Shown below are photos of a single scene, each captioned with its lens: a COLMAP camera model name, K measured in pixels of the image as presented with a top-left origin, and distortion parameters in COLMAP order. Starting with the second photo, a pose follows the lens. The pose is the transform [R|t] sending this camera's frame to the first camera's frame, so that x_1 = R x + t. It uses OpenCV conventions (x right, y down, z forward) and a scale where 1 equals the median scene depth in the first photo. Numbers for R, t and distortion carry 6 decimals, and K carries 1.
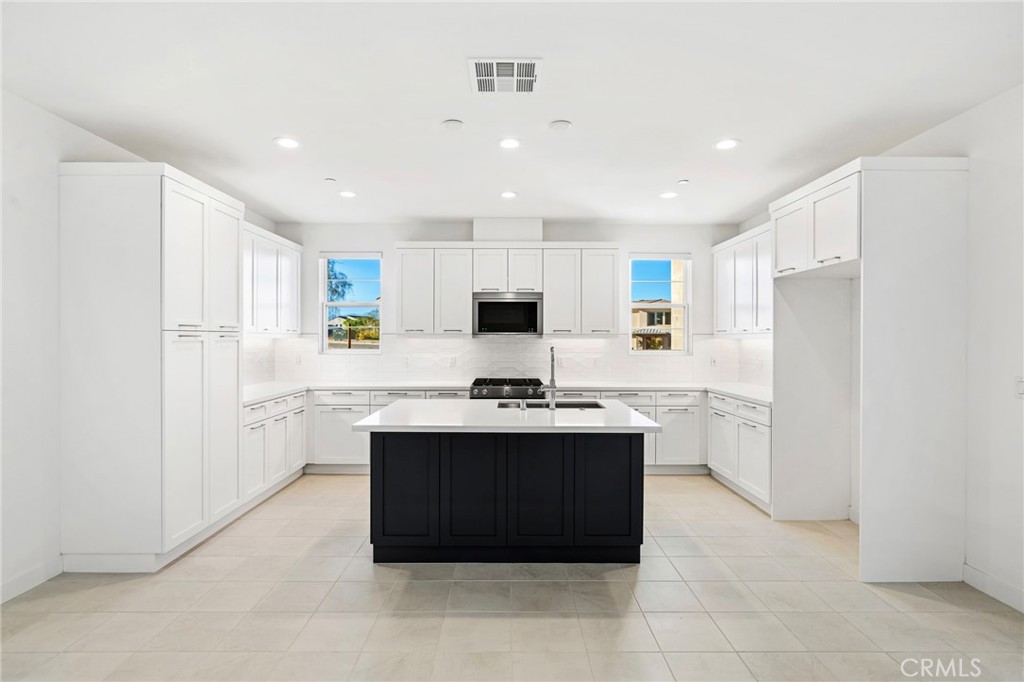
lens RADIAL K [[516.1, 0, 512.0], [0, 516.1, 341.0], [0, 0, 1]] dist [-0.000113, 0.000851]
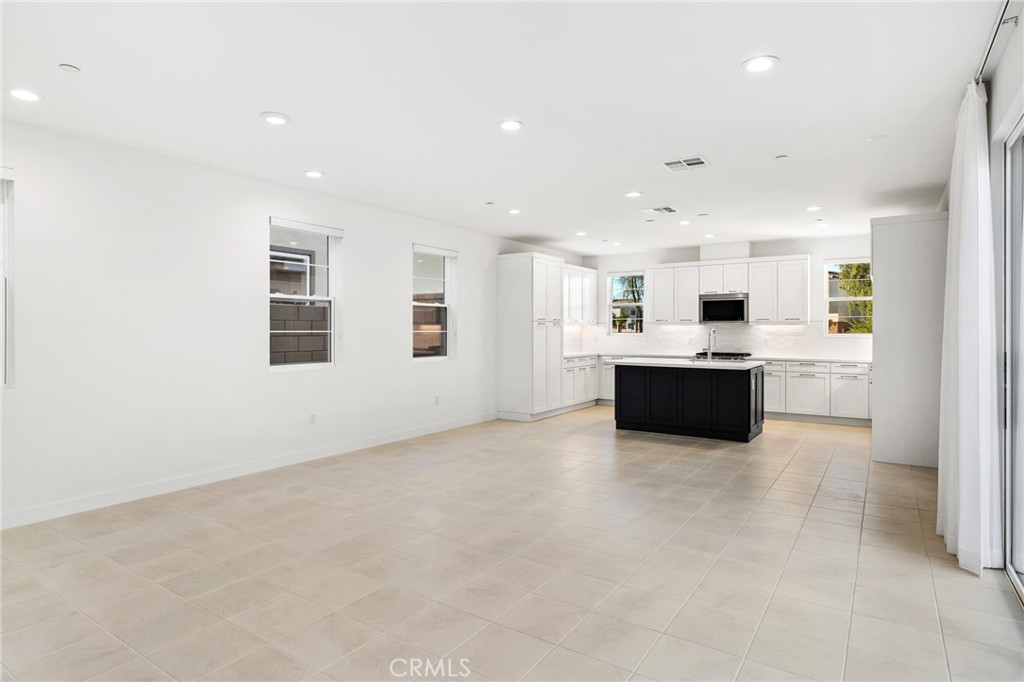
lens RADIAL K [[573.2, 0, 512.0], [0, 573.2, 341.0], [0, 0, 1]] dist [0.000447, -0.000050]
pose [[0.831177, 0.008944, -0.555936, 0.426166], [-0.001432, 0.999902, 0.013945, 0.019934], [0.556006, -0.010795, 0.831108, -0.746865]]
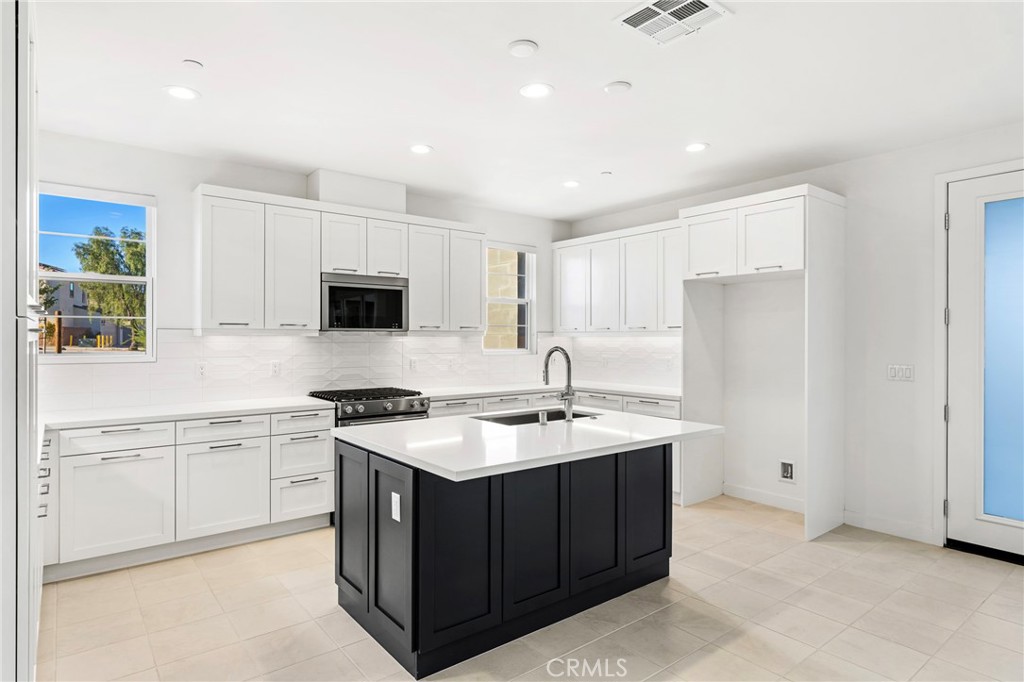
lens RADIAL K [[573.2, 0, 512.0], [0, 573.2, 341.0], [0, 0, 1]] dist [0.000447, -0.000050]
pose [[0.784373, -0.004119, 0.620276, -0.383082], [0.002238, 0.999990, 0.003812, -0.000860], [-0.620286, -0.001602, 0.784374, 0.219634]]
